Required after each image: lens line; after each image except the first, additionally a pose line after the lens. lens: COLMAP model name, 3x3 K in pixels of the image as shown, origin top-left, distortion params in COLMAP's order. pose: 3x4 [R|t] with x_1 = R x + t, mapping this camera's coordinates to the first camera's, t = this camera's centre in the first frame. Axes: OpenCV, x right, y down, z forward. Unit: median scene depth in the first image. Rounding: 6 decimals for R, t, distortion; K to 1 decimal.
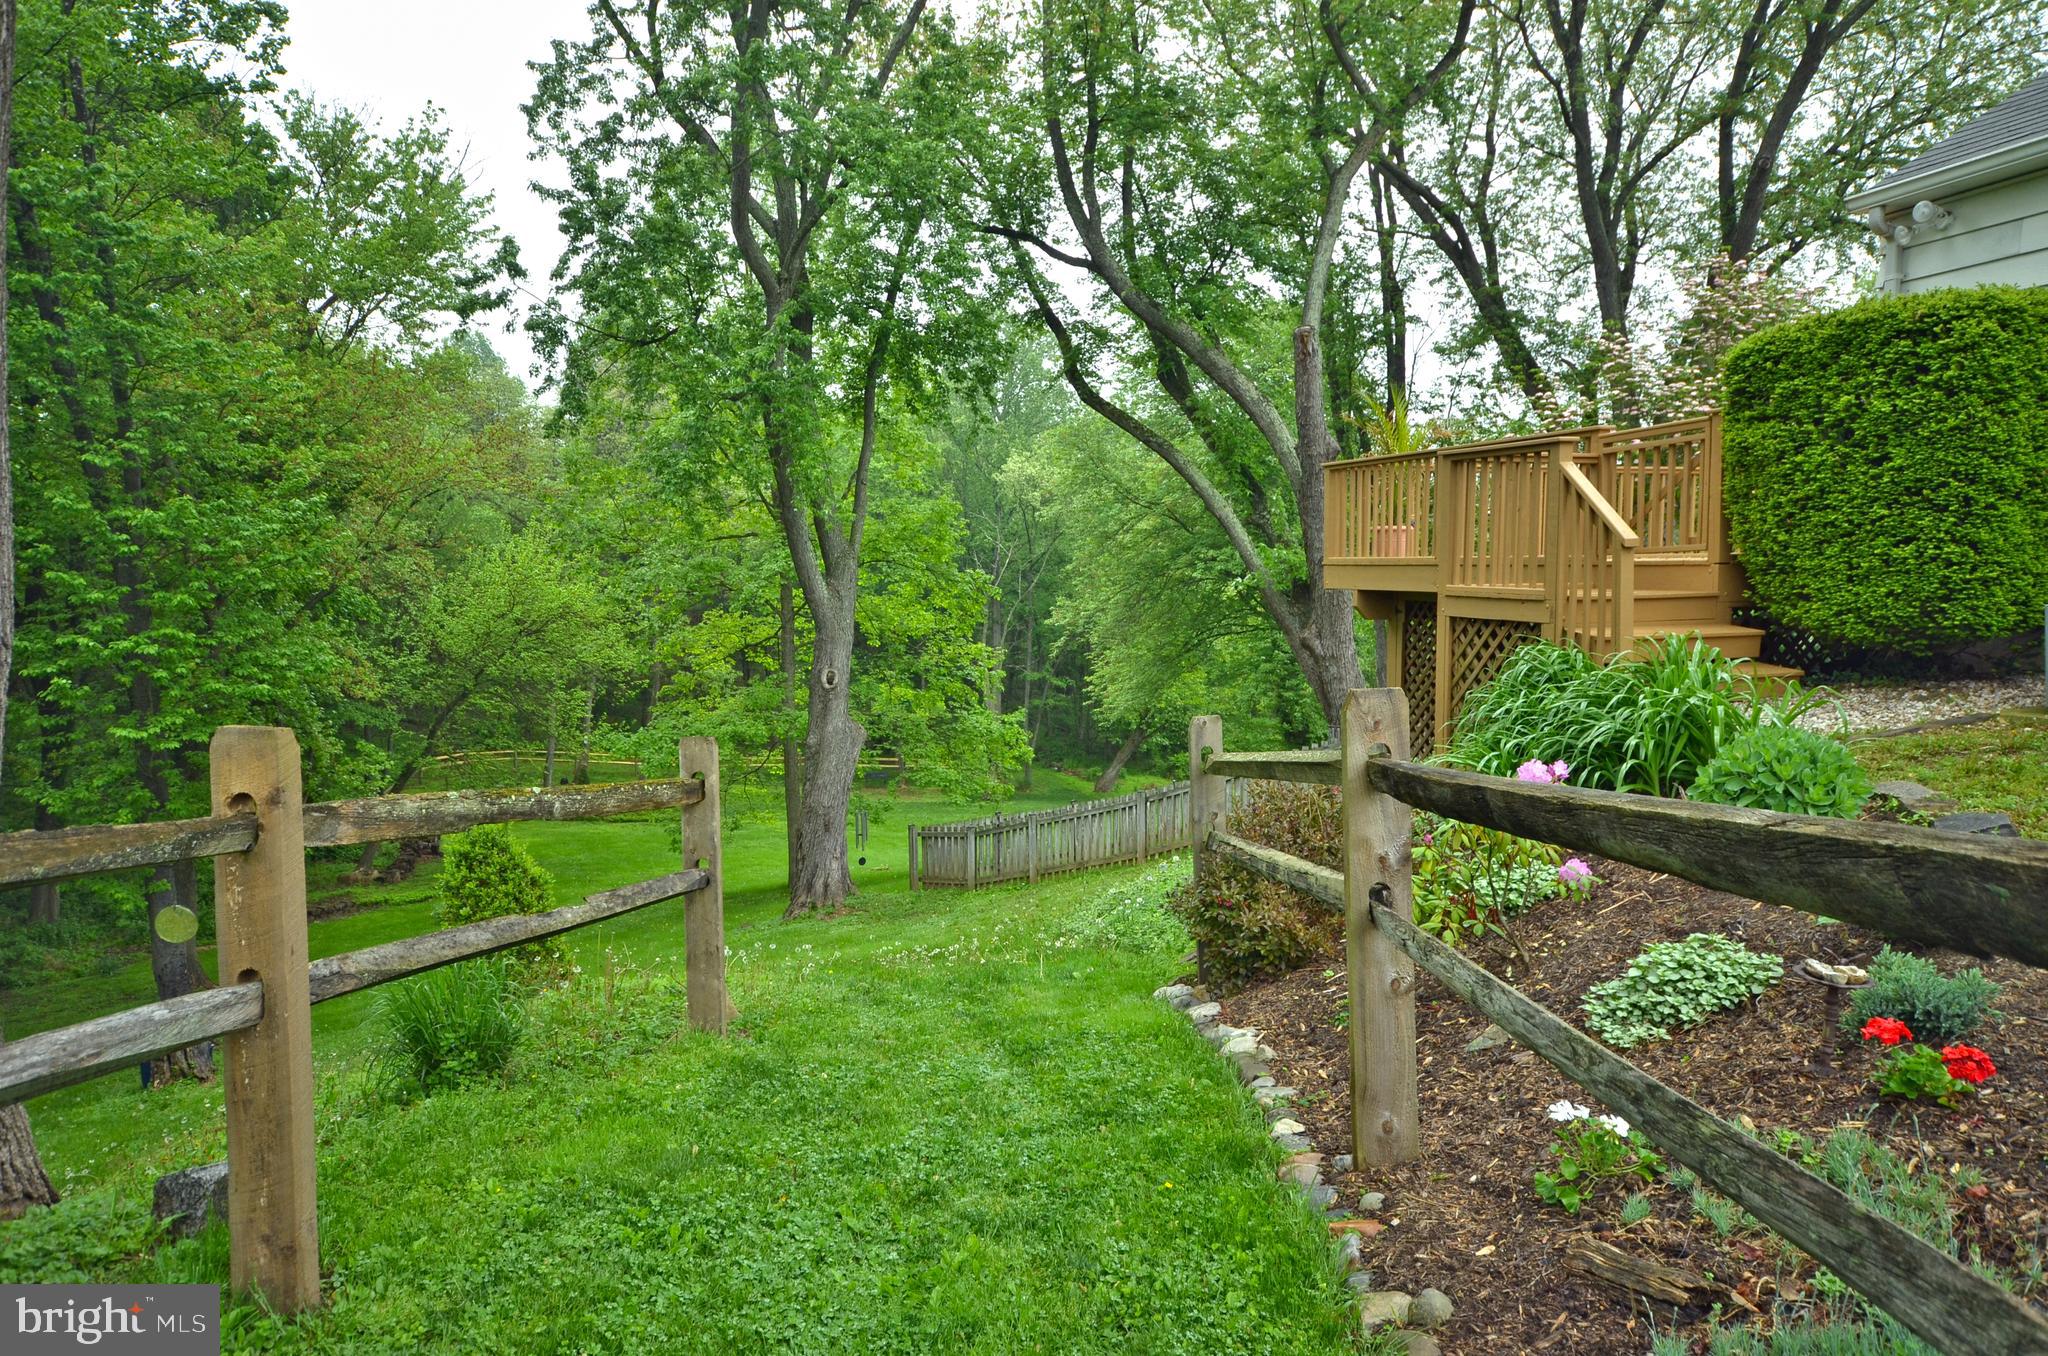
lens RADIAL K [[1496.3, 0, 1013.3], [0, 1496.3, 684.7], [0, 0, 1]] dist [-0.002813, 0.045438]
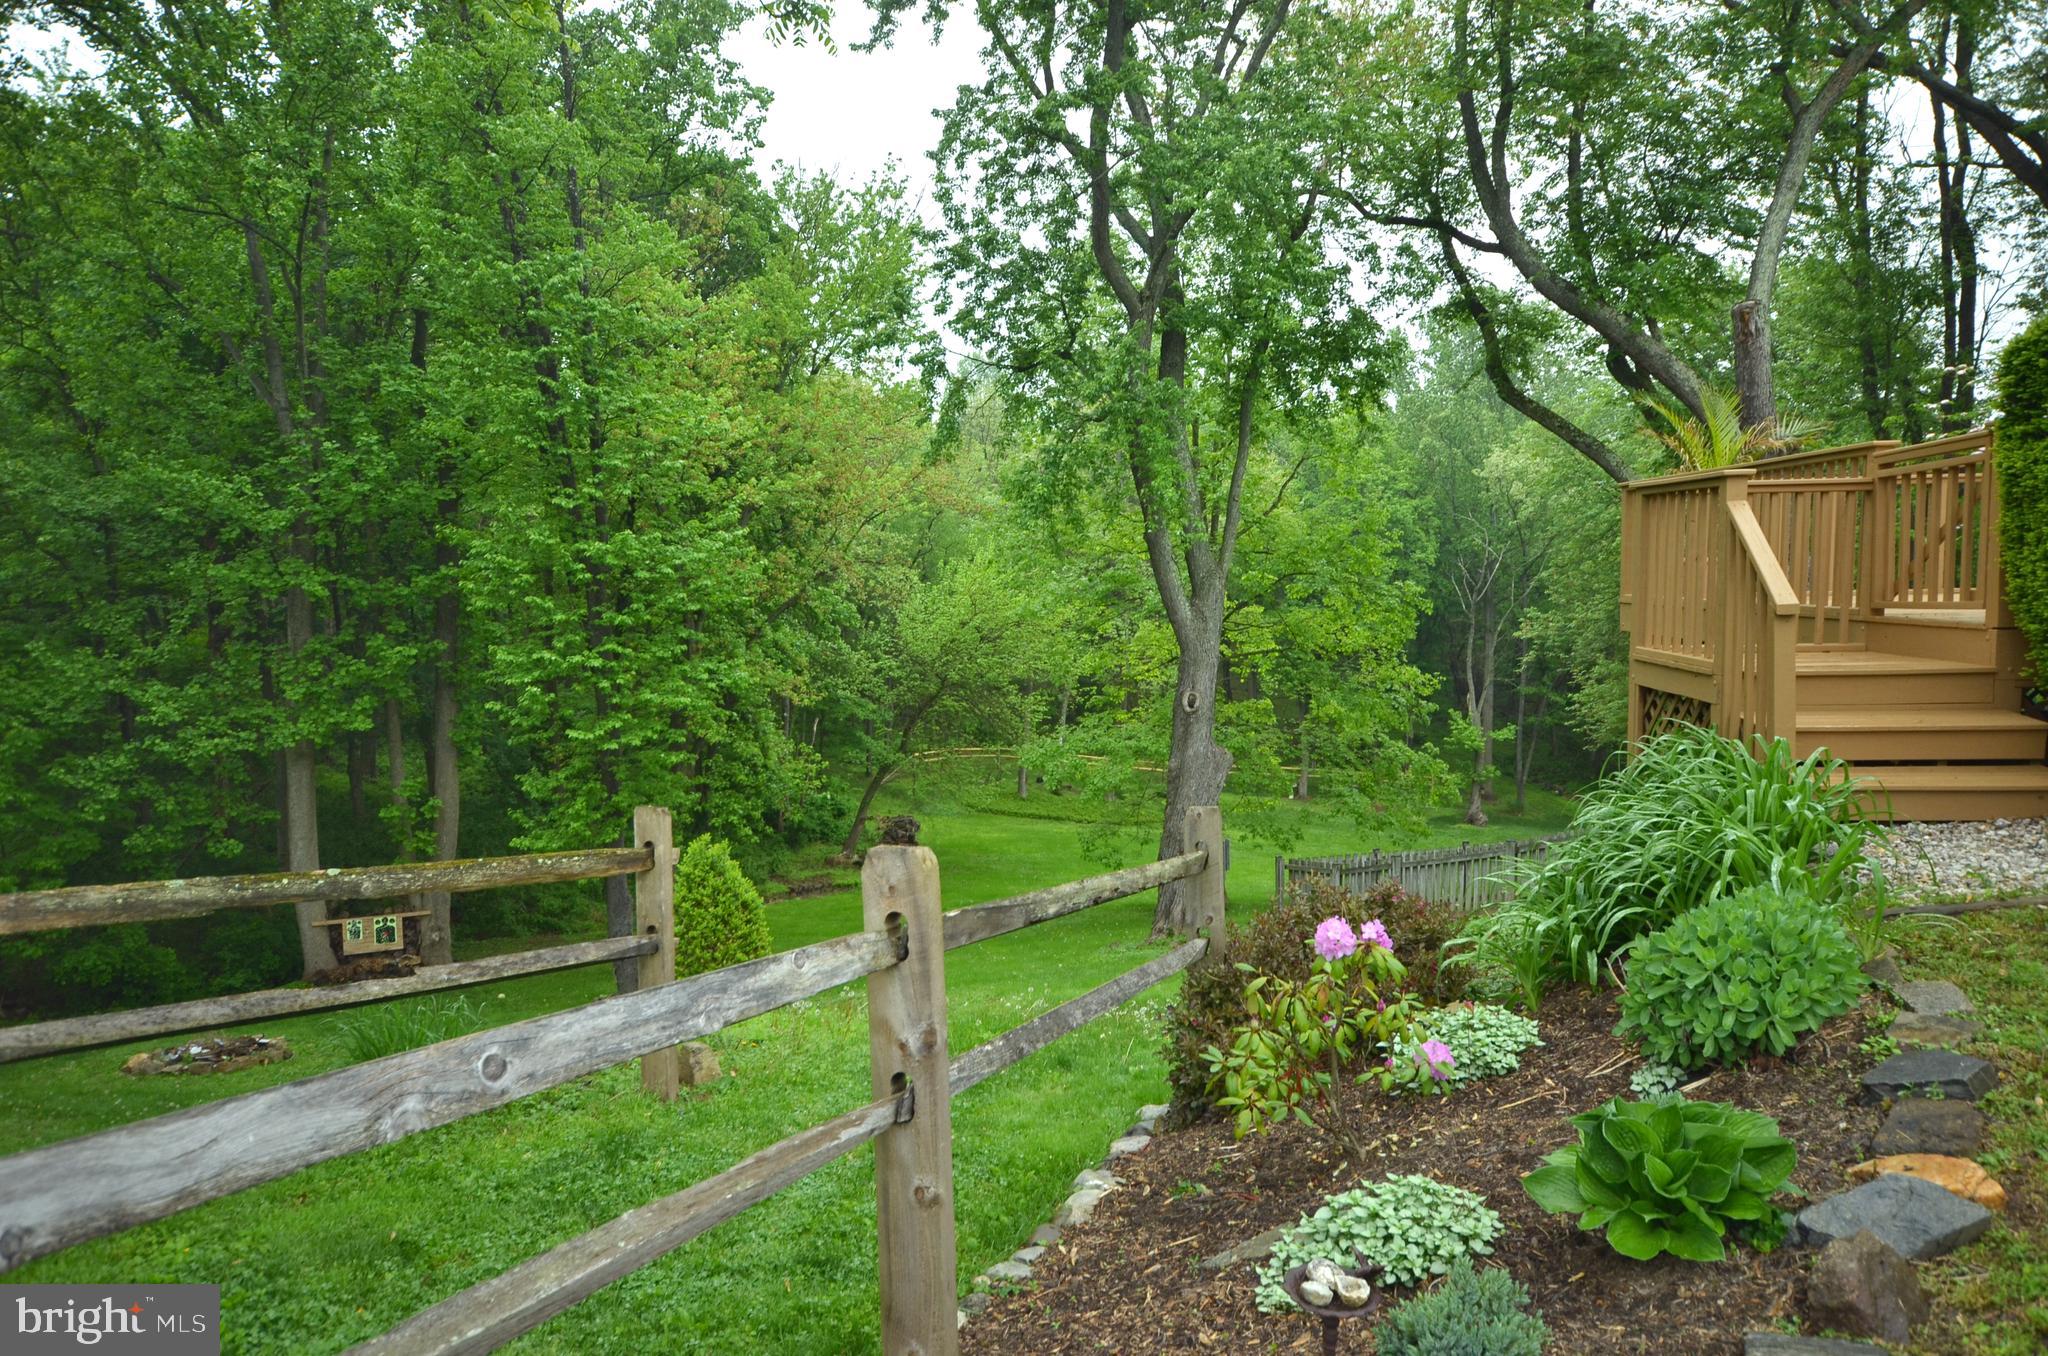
lens RADIAL K [[1496.3, 0, 1027.0], [0, 1496.3, 663.2], [0, 0, 1]] dist [-0.002813, 0.045438]
pose [[0.913994, 0.021181, -0.405174, 0.170432], [-0.022455, 0.999747, 0.001608, -0.027617], [0.405105, 0.007629, 0.914238, 0.062442]]
